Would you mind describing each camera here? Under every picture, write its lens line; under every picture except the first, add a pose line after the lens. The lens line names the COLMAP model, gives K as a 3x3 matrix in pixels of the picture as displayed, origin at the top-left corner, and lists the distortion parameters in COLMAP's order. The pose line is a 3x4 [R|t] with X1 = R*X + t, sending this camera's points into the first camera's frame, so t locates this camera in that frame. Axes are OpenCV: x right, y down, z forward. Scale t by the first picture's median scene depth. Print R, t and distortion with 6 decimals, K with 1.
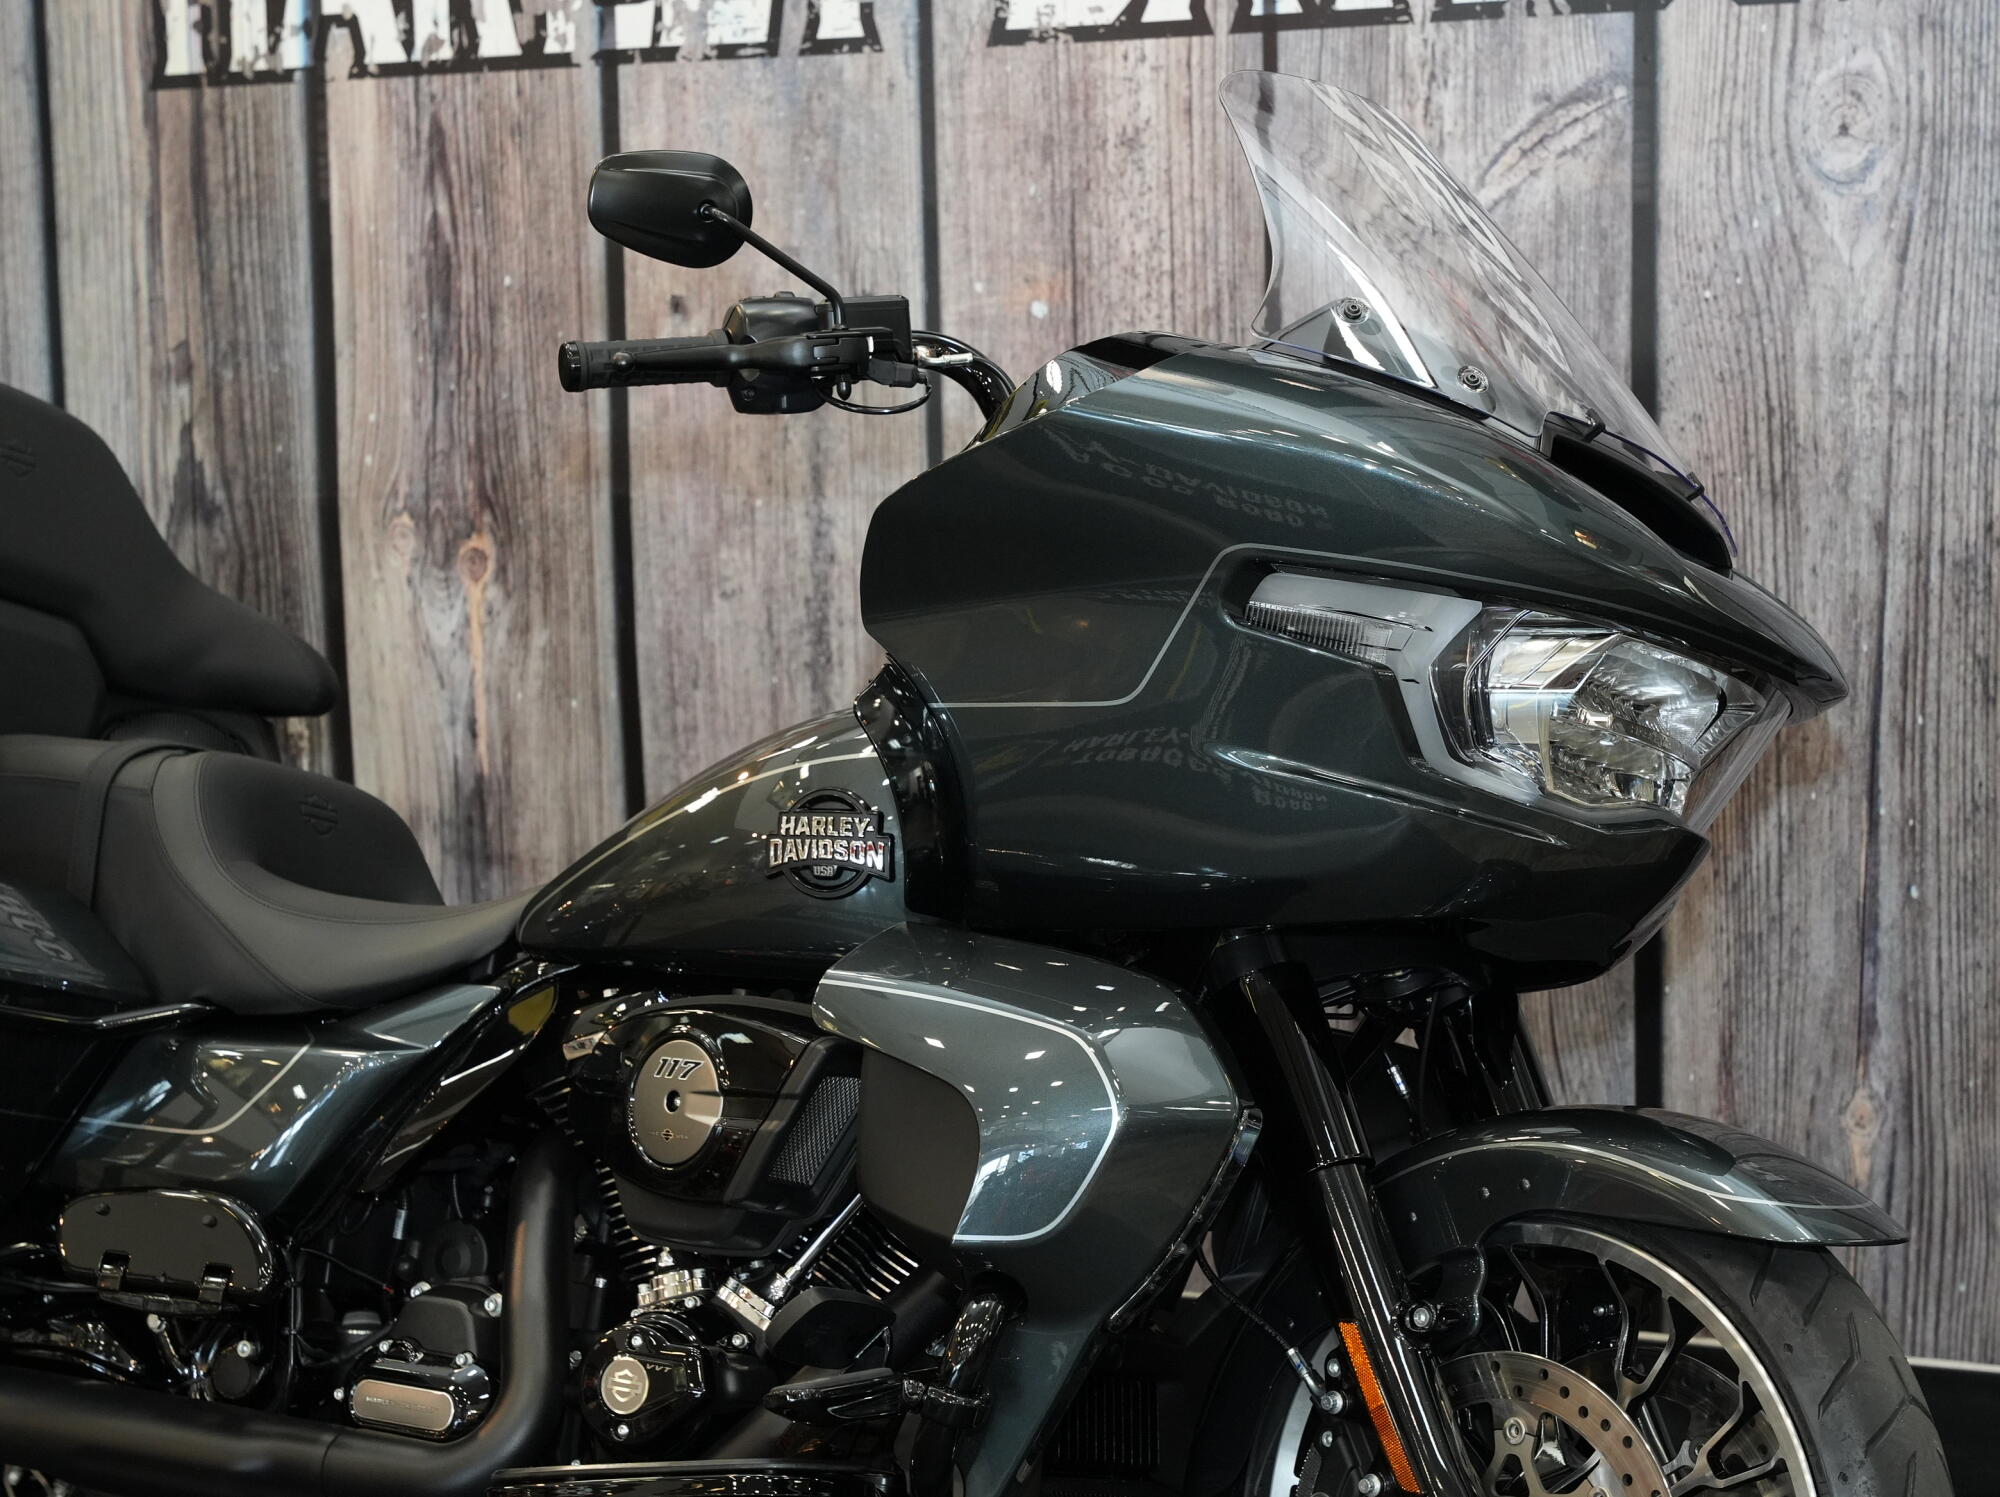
lens RADIAL K [[4330.6, 0, 983.2], [0, 4330.6, 746.8], [0, 0, 1]] dist [0.029509, 0.000000]
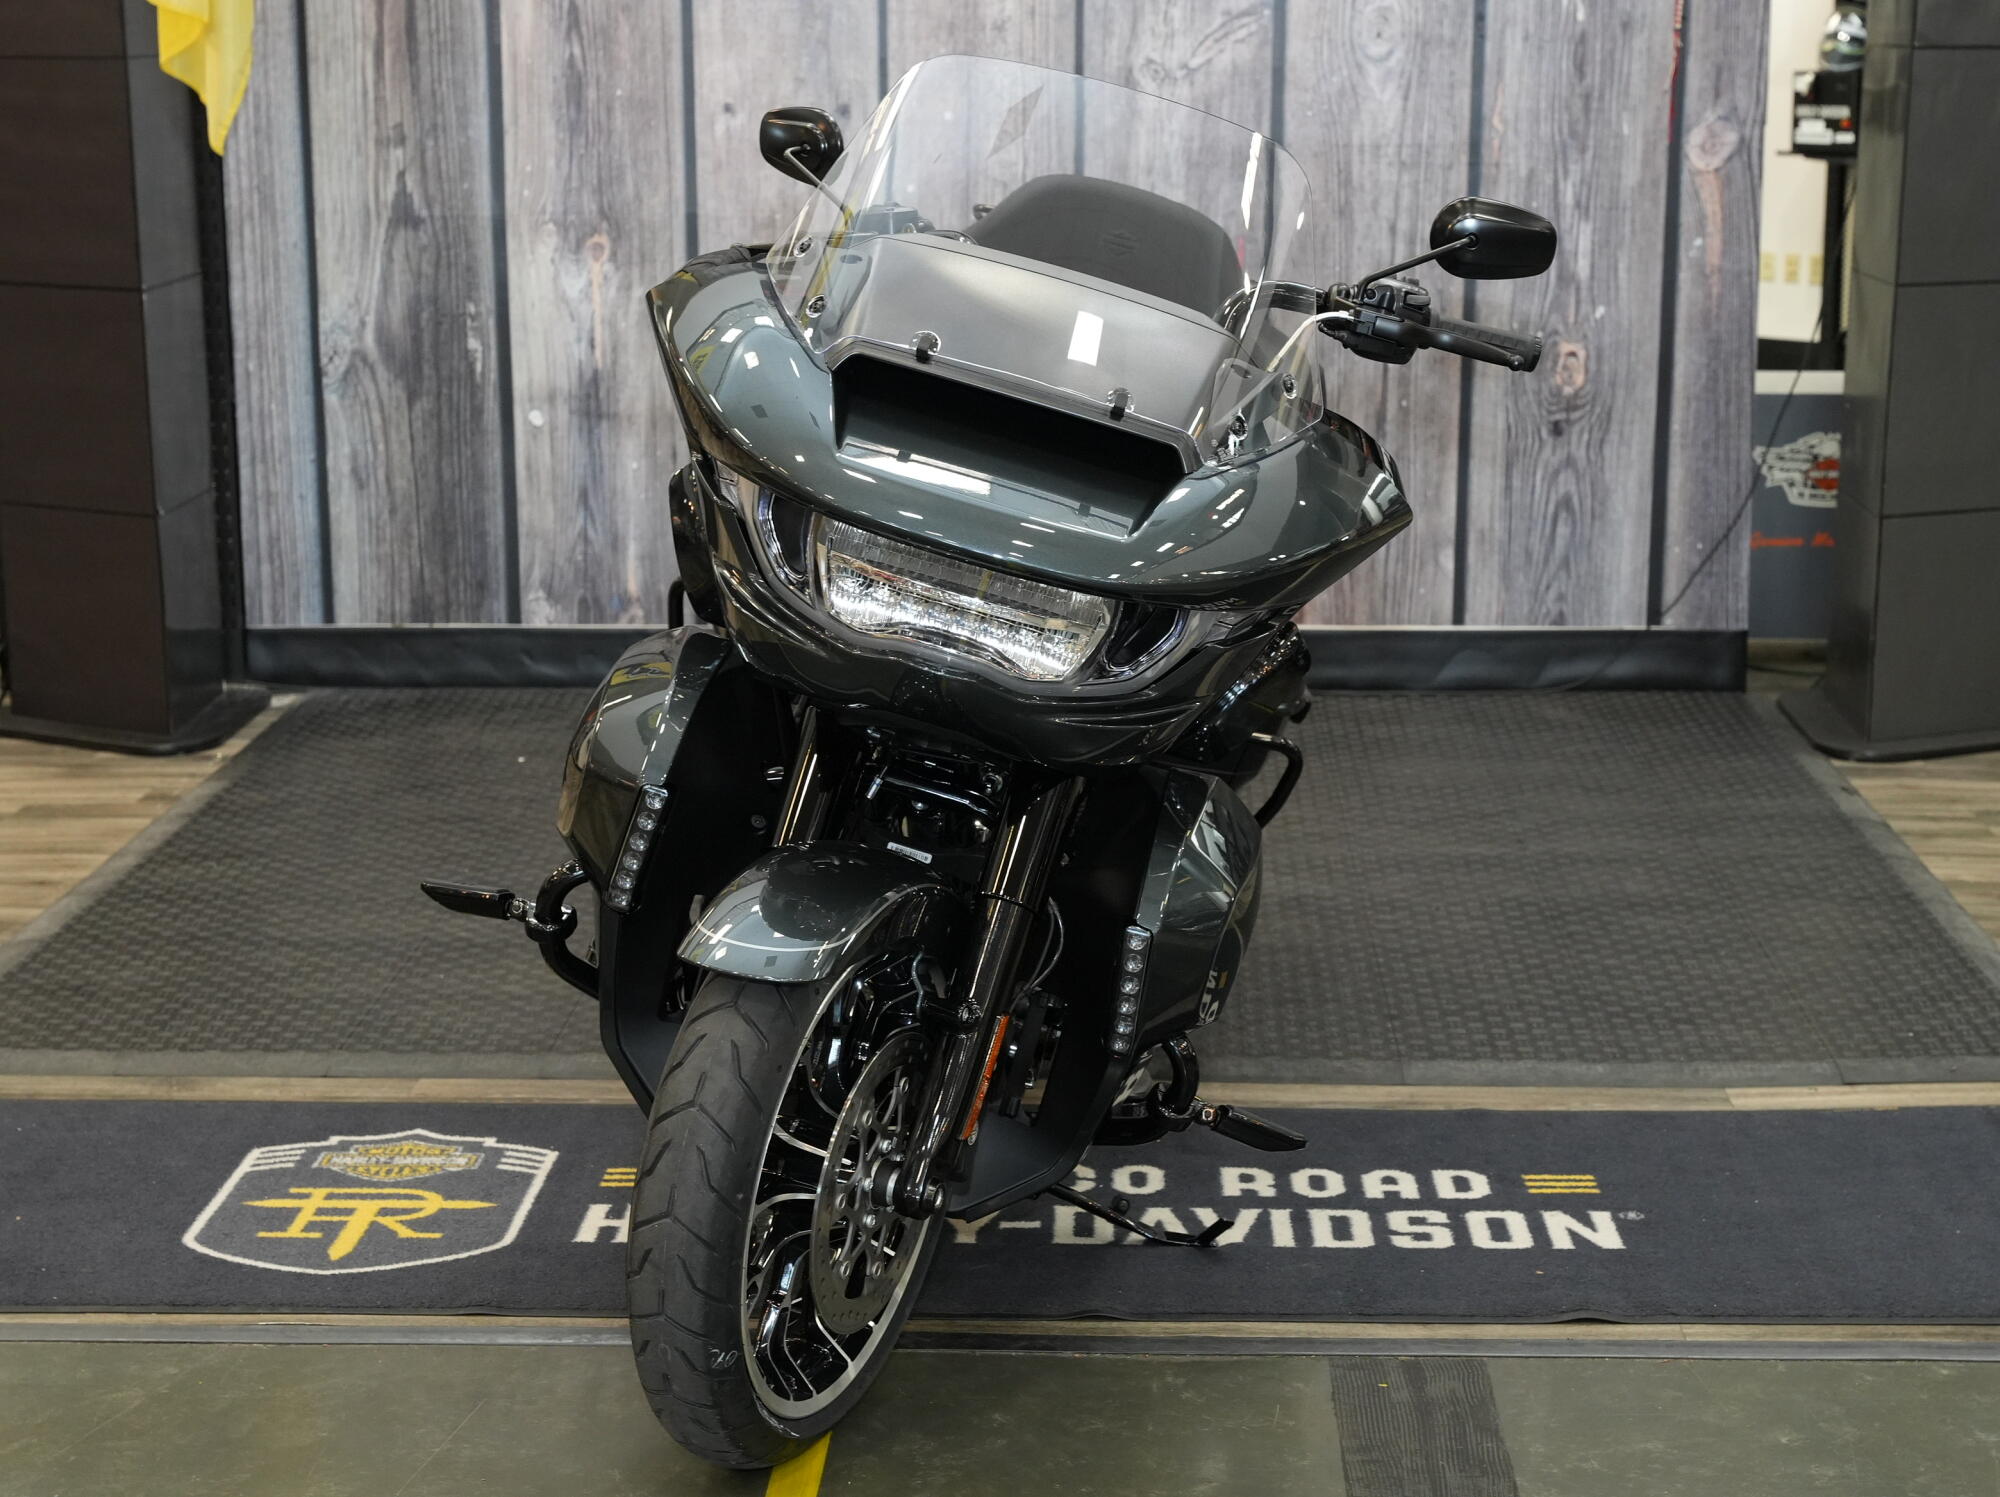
lens RADIAL K [[3541.9, 0, 990.1], [0, 3541.9, 754.7], [0, 0, 1]] dist [0.003359, 0.000000]
pose [[0.913881, -0.063126, 0.401043, -0.585337], [0.024071, 0.994525, 0.101692, 0.020664], [-0.405267, -0.083281, 0.910397, -0.434109]]
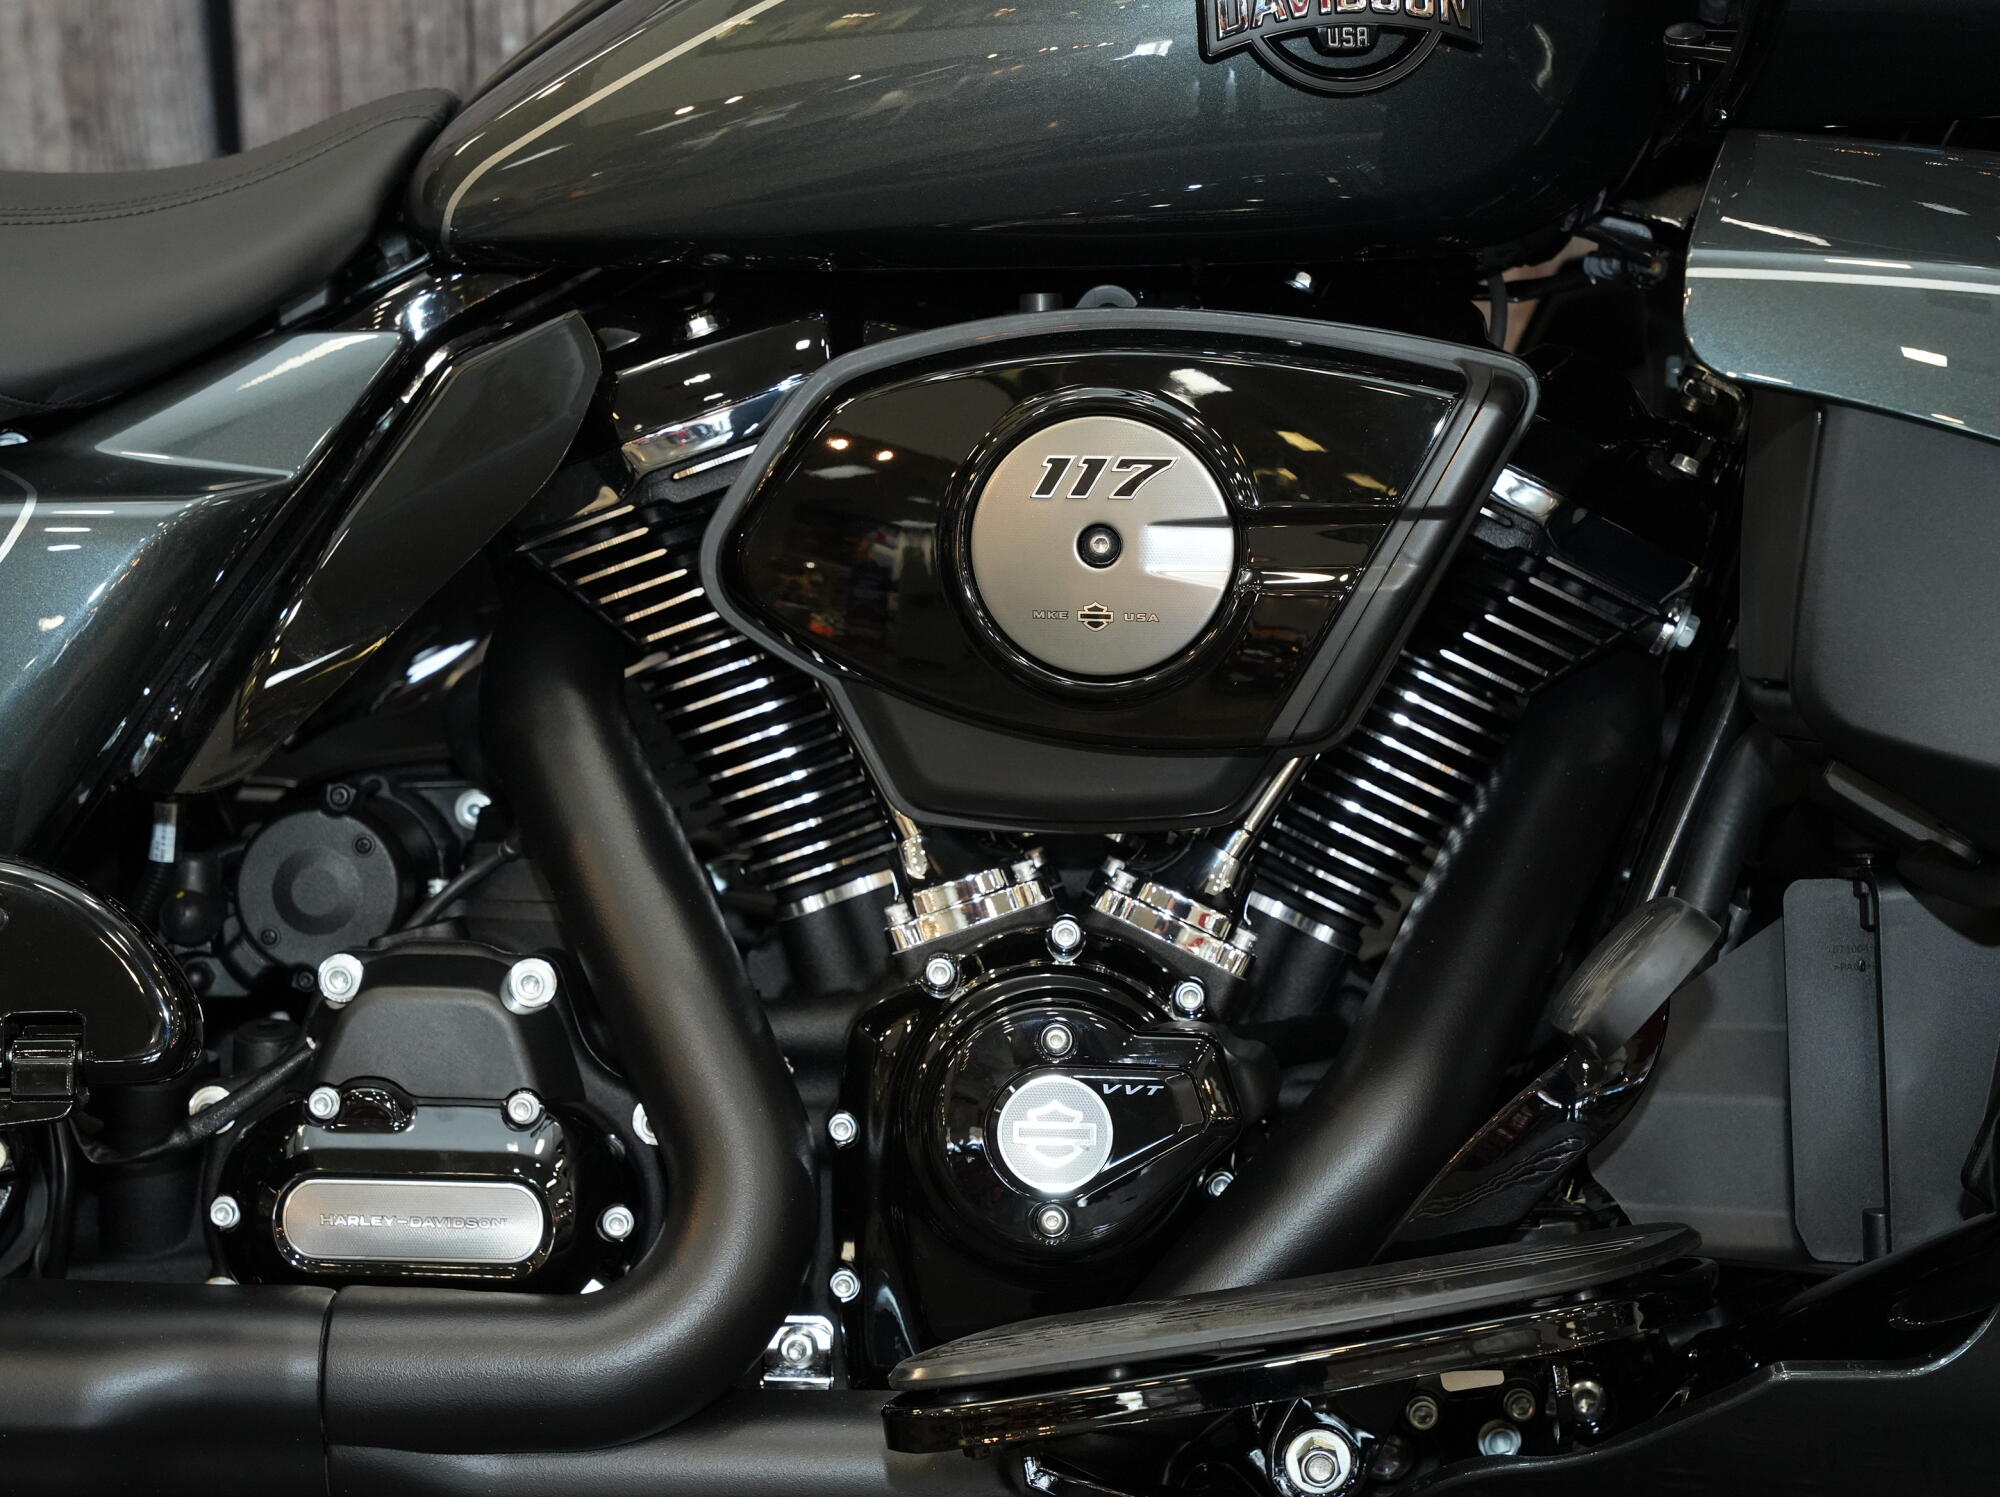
lens RADIAL K [[4330.6, 0, 991.3], [0, 4330.6, 744.4], [0, 0, 1]] dist [0.029509, 0.000000]
pose [[0.859125, -0.146280, 0.490415, -0.221972], [0.042683, 0.975422, 0.216173, -0.000698], [-0.509983, -0.164787, 0.844253, 0.413926]]
